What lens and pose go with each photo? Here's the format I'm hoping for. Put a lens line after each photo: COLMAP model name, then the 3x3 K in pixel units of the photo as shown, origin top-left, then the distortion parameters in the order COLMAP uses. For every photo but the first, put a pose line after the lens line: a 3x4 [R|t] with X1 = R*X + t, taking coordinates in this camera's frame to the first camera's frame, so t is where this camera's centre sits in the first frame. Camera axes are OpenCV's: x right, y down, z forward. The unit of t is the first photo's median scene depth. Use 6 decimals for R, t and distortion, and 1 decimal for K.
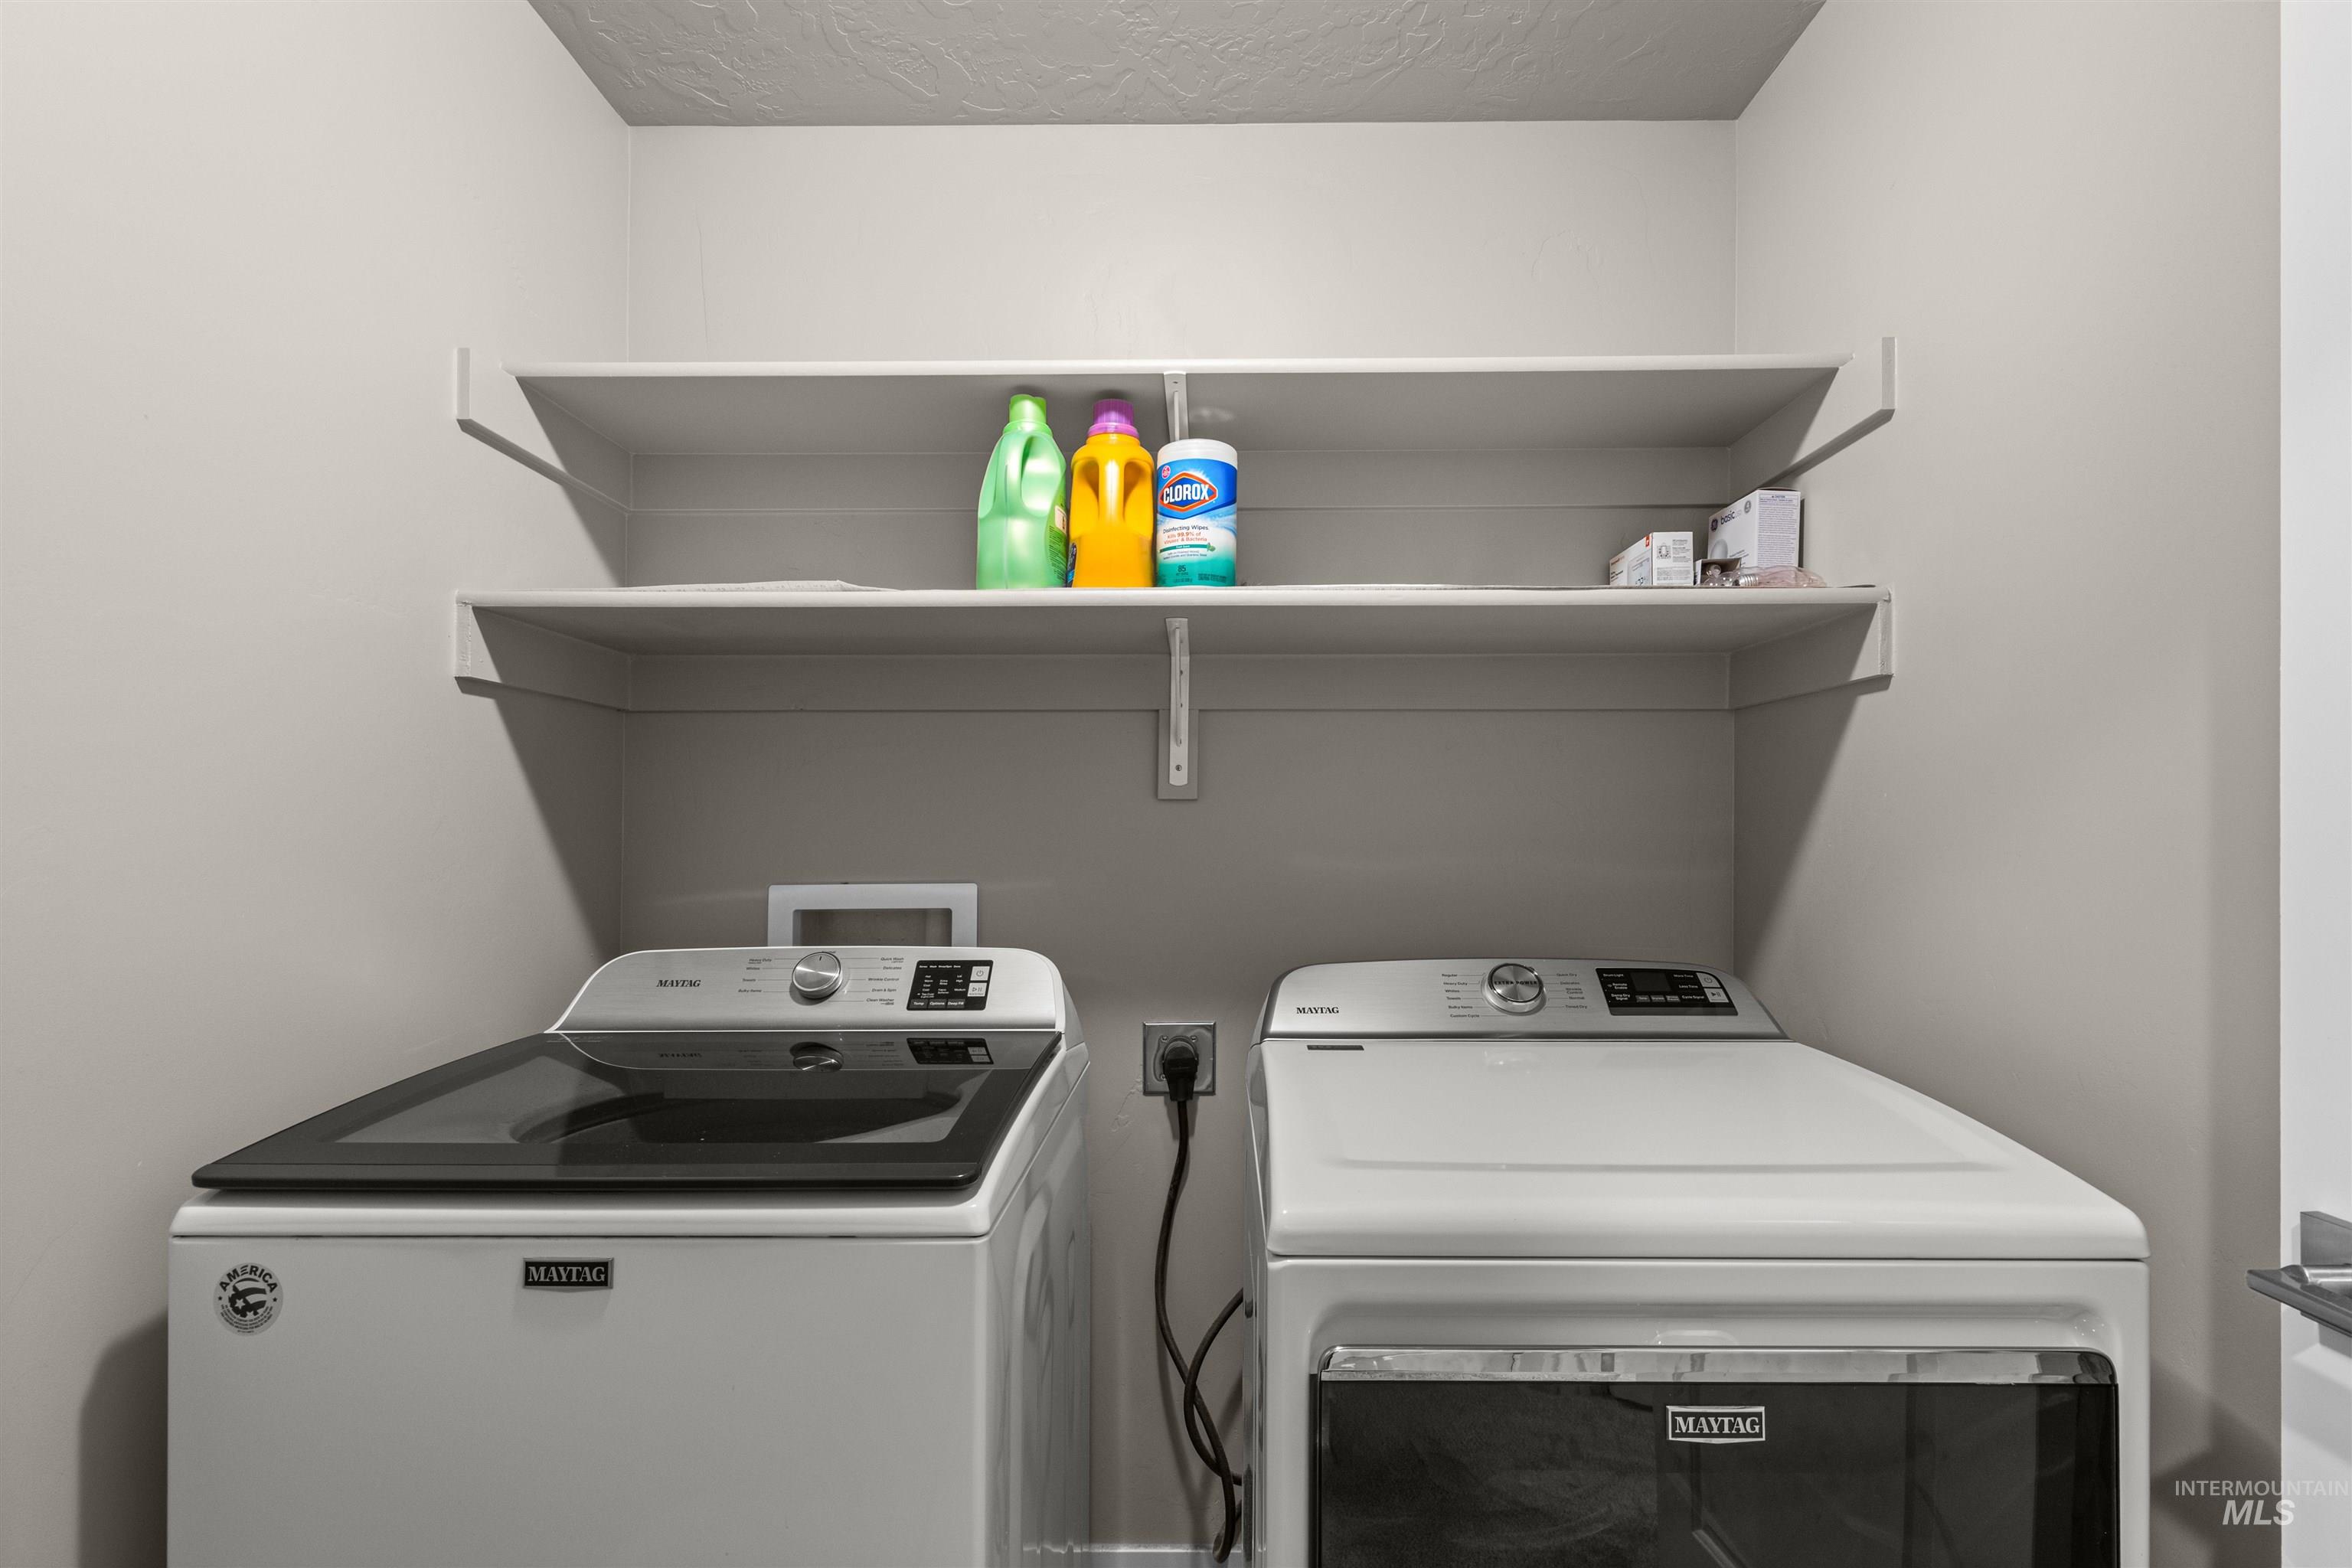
lens RADIAL K [[1070.9, 0, 1170.9], [0, 1070.9, 833.7], [0, 0, 1]] dist [0.004405, -0.002223]
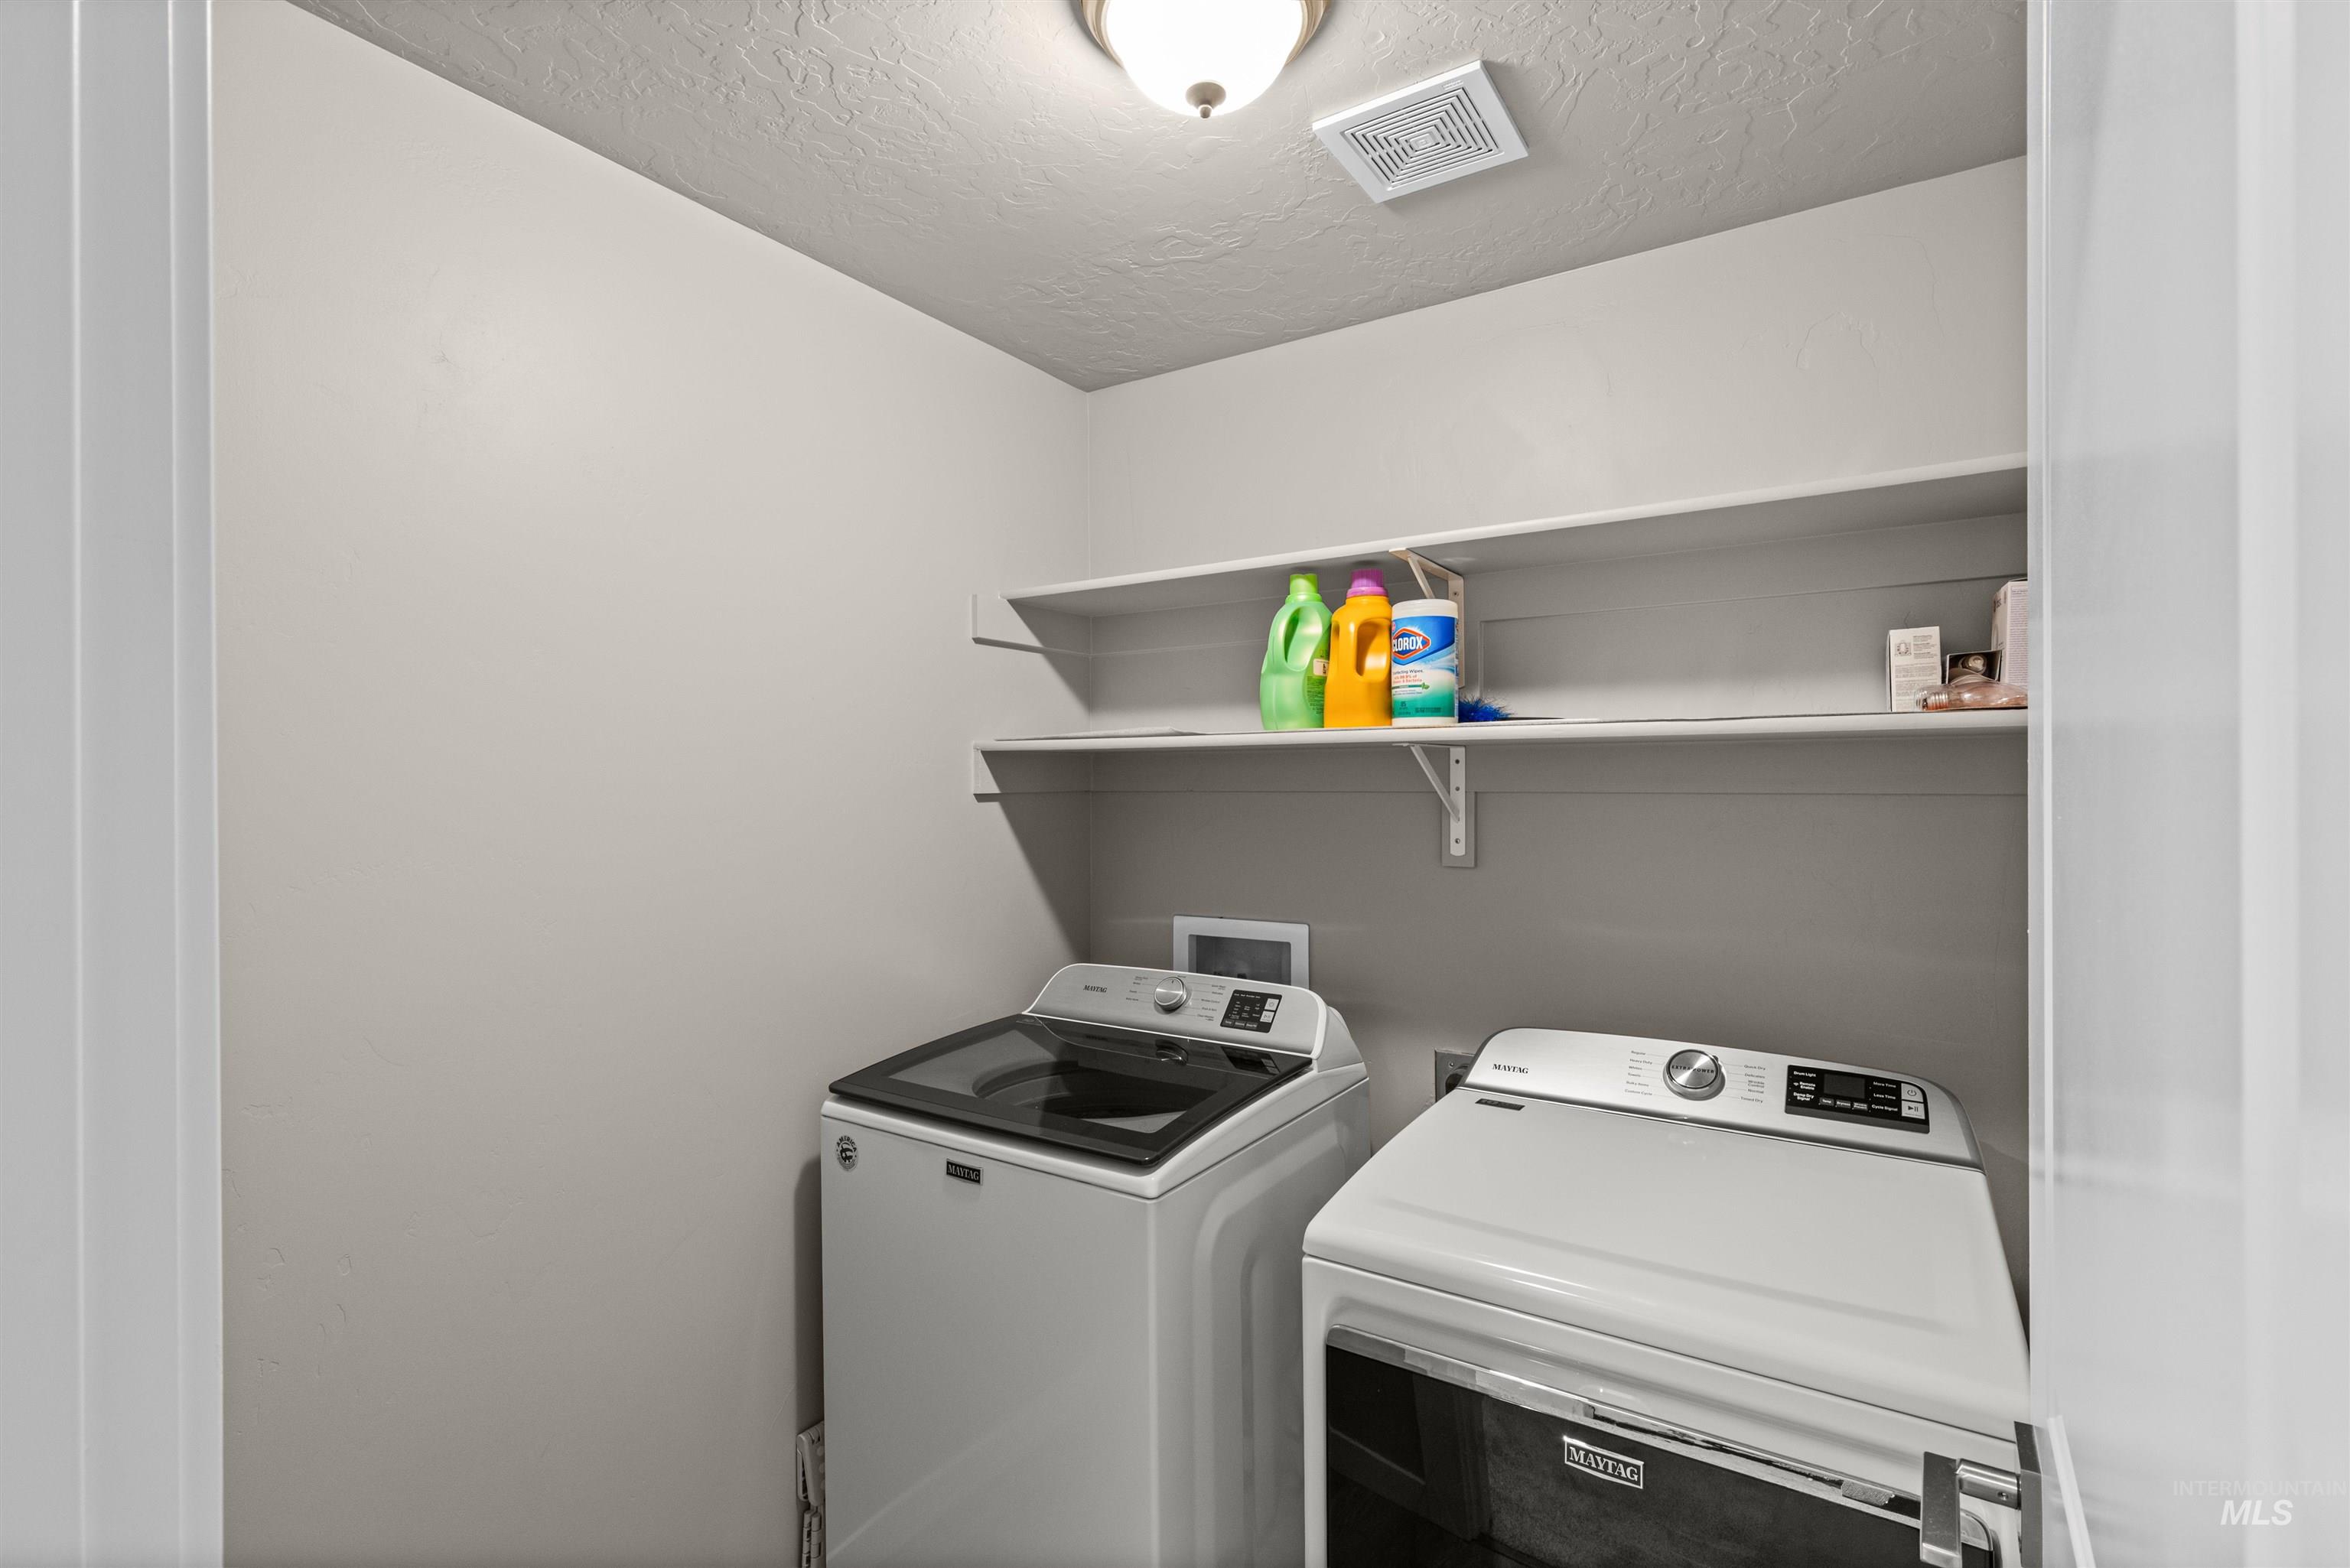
lens RADIAL K [[1069.9, 0, 1180.7], [0, 1069.9, 782.6], [0, 0, 1]] dist [0.004405, -0.002223]
pose [[0.842358, -0.002065, -0.538915, 0.469848], [0.010634, 0.999862, 0.012790, -0.174356], [0.538814, -0.016505, 0.842263, -0.207067]]
